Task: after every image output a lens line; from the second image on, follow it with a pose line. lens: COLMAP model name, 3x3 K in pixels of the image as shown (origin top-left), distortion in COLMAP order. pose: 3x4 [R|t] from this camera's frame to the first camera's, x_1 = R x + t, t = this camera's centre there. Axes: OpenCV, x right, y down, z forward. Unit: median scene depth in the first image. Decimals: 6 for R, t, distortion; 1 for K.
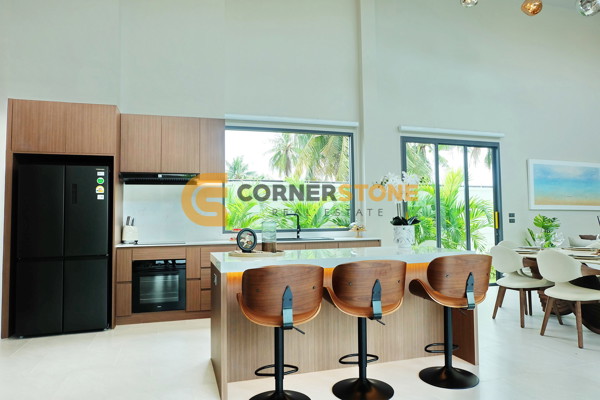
lens RADIAL K [[413.7, 0, 297.3], [0, 413.7, 198.1], [0, 0, 1]] dist [-0.039697, 0.026363]
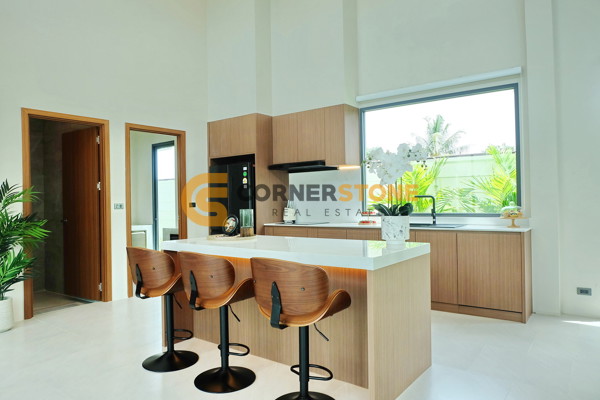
lens RADIAL K [[413.7, 0, 305.6], [0, 413.7, 197.2], [0, 0, 1]] dist [-0.039697, 0.026363]
pose [[0.590437, -0.006173, -0.807060, 0.525624], [0.053541, 0.998068, 0.031536, 0.000175], [0.805306, -0.061831, 0.589627, 0.285001]]
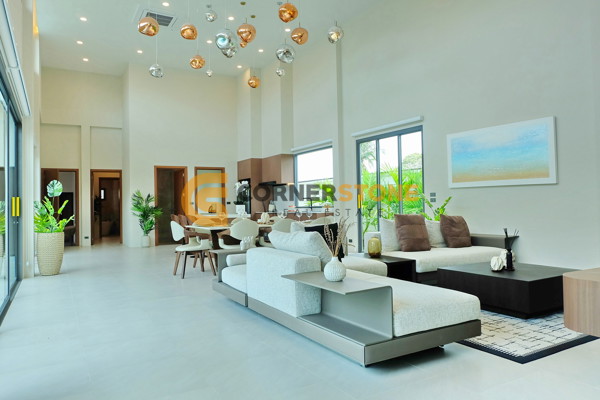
lens RADIAL K [[434.0, 0, 299.4], [0, 434.0, 200.9], [0, 0, 1]] dist [-0.048215, 0.012664]
pose [[0.209492, -0.006618, -0.977788, 1.818509], [0.064220, 0.997911, 0.007005, 0.034979], [0.975699, -0.064261, 0.209479, 0.556222]]
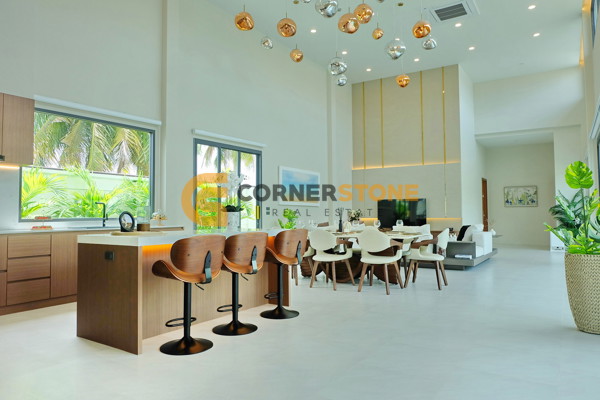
lens RADIAL K [[413.7, 0, 300.6], [0, 413.7, 200.6], [0, 0, 1]] dist [-0.039697, 0.026363]
pose [[0.782494, 0.026630, 0.622088, -0.250950], [-0.034943, 0.999389, 0.001171, 0.013837], [-0.621677, -0.022654, 0.782946, -0.098413]]
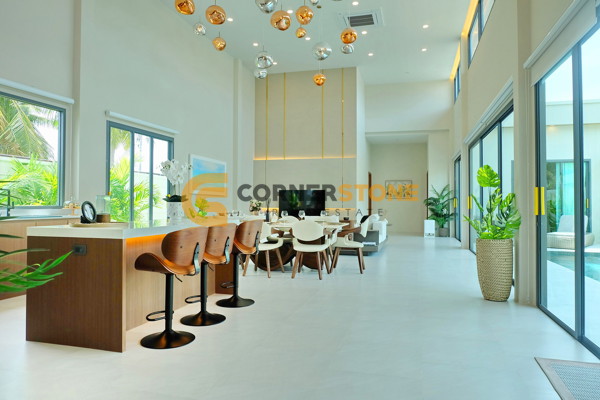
lens RADIAL K [[413.7, 0, 303.3], [0, 413.7, 199.4], [0, 0, 1]] dist [-0.039697, 0.026363]
pose [[0.554157, 0.019687, 0.832179, -0.380091], [-0.053933, 0.998469, 0.012293, 0.014126], [-0.830663, -0.051694, 0.554371, -0.015097]]
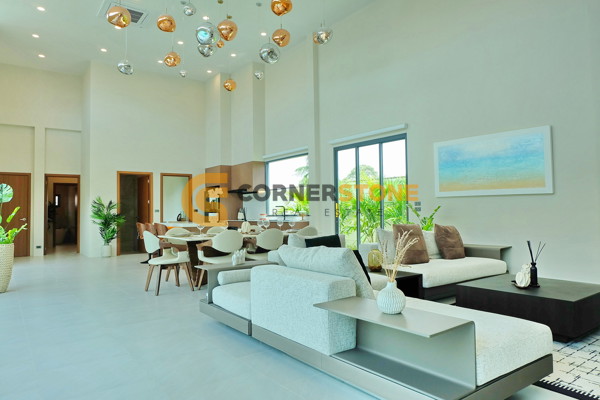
lens RADIAL K [[413.7, 0, 300.2], [0, 413.7, 198.8], [0, 0, 1]] dist [-0.039697, 0.026363]
pose [[0.317623, -0.028301, -0.947795, 1.676114], [0.056017, 0.998369, -0.011039, 0.030419], [0.946561, -0.049587, 0.318690, 0.507003]]
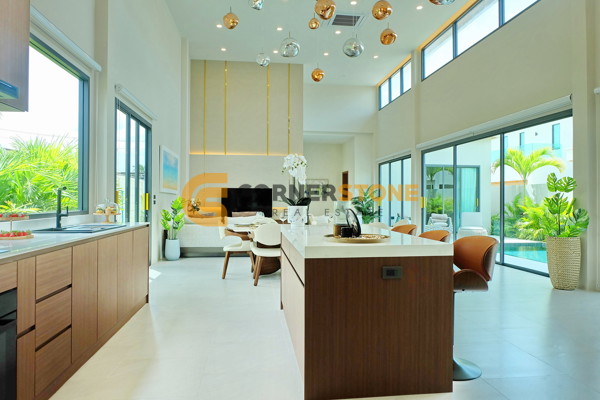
lens RADIAL K [[413.7, 0, 300.8], [0, 413.7, 199.5], [0, 0, 1]] dist [-0.039697, 0.026363]
pose [[0.190604, 0.012634, 0.981586, -0.525586], [-0.059520, 0.998226, -0.001291, 0.033537], [-0.979861, -0.058178, 0.191018, 0.531685]]
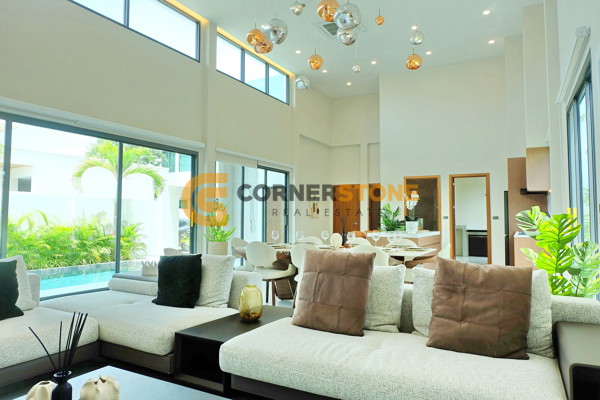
lens RADIAL K [[413.7, 0, 298.2], [0, 413.7, 200.6], [0, 0, 1]] dist [-0.039697, 0.026363]
pose [[-0.728734, -0.021302, -0.684466, 1.268959], [0.036676, 0.996867, -0.070072, 0.055924], [0.683814, -0.076167, -0.725670, 1.349692]]
